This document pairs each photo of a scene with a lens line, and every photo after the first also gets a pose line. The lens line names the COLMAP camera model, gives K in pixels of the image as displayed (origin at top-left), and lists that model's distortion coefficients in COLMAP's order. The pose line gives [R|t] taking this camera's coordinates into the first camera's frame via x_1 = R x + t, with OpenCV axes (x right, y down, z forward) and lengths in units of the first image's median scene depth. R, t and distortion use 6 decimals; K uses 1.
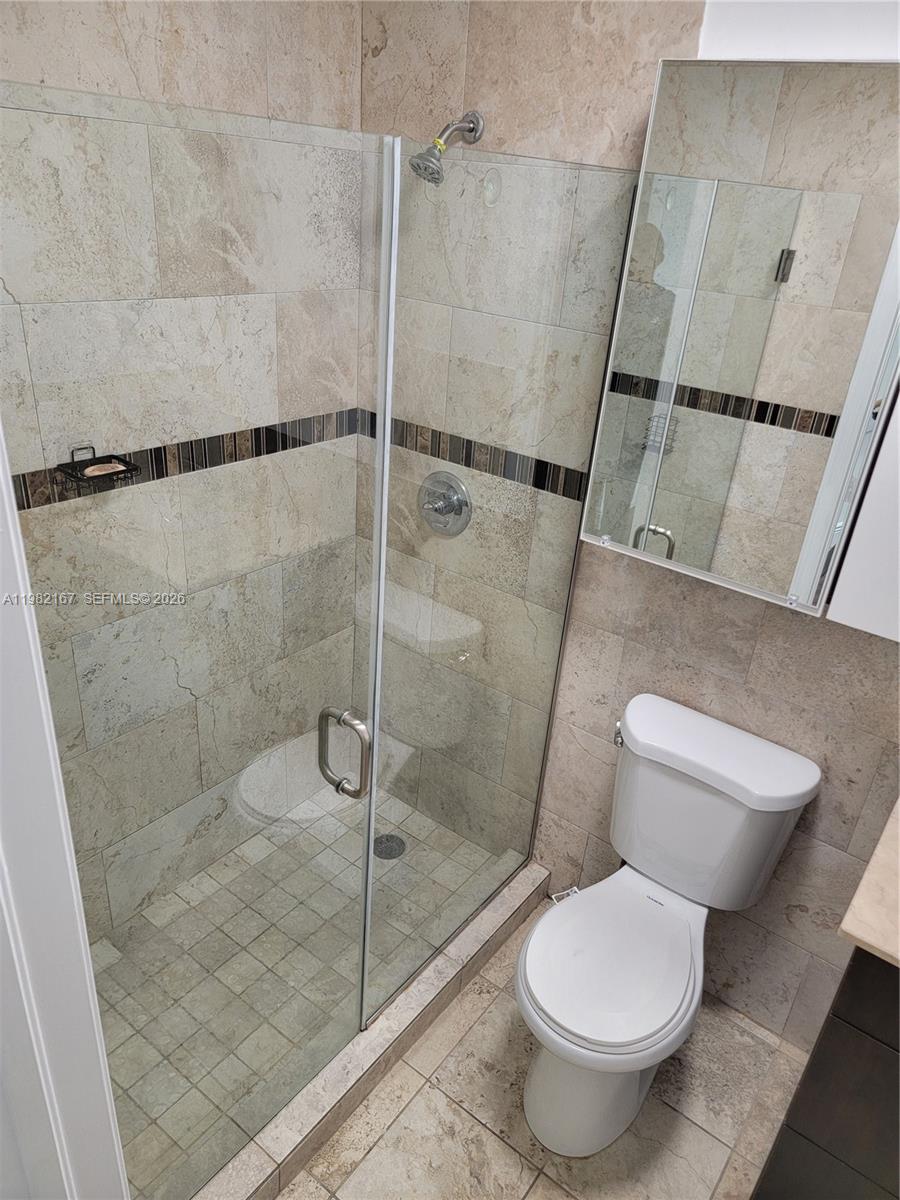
lens RADIAL K [[826.5, 0, 450.0], [0, 826.5, 600.0], [0, 0, 1]] dist [0.050708, -0.038770]
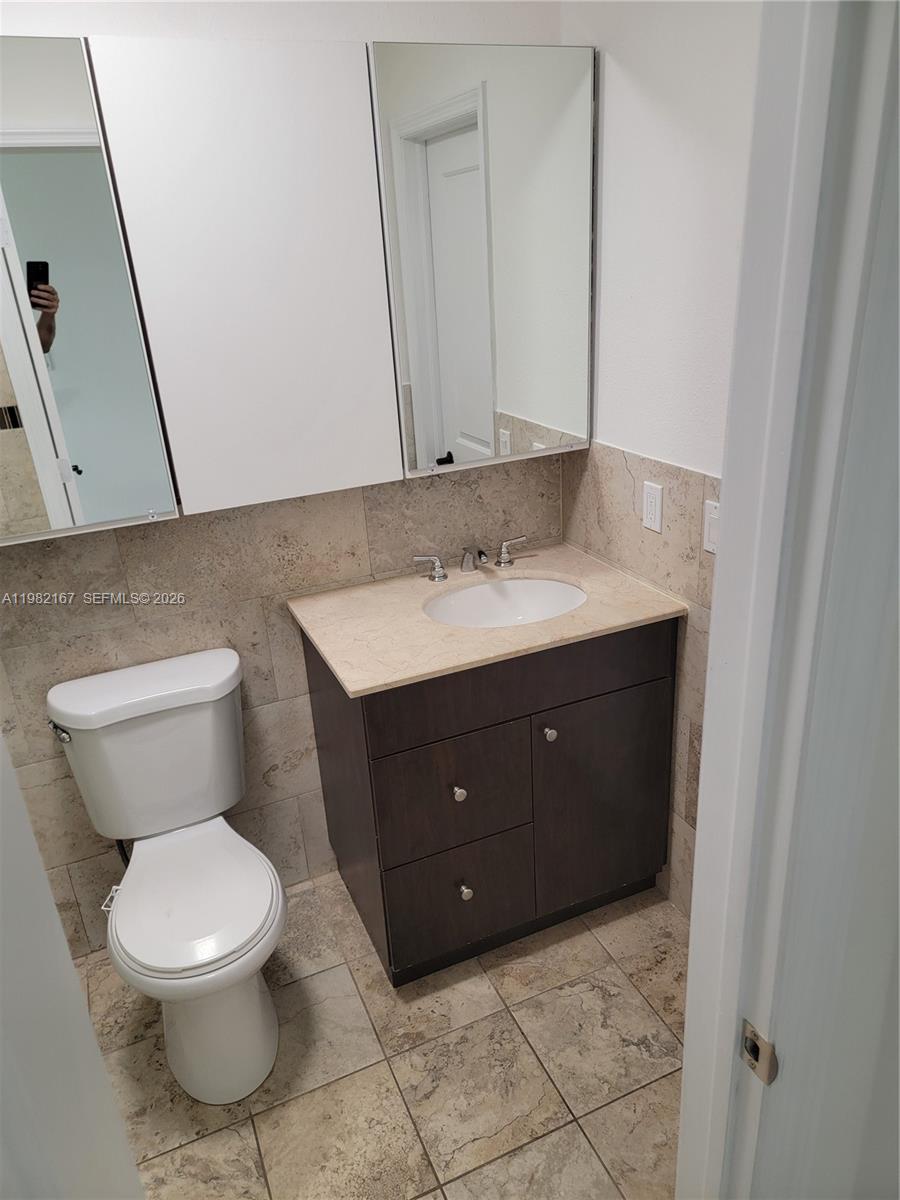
lens RADIAL K [[826.5, 0, 450.0], [0, 826.5, 600.0], [0, 0, 1]] dist [0.050708, -0.038770]
pose [[0.491187, -0.445369, 0.748586, -0.239690], [0.476780, 0.856698, 0.196848, 0.059989], [-0.728983, 0.260221, 0.633142, 0.023630]]
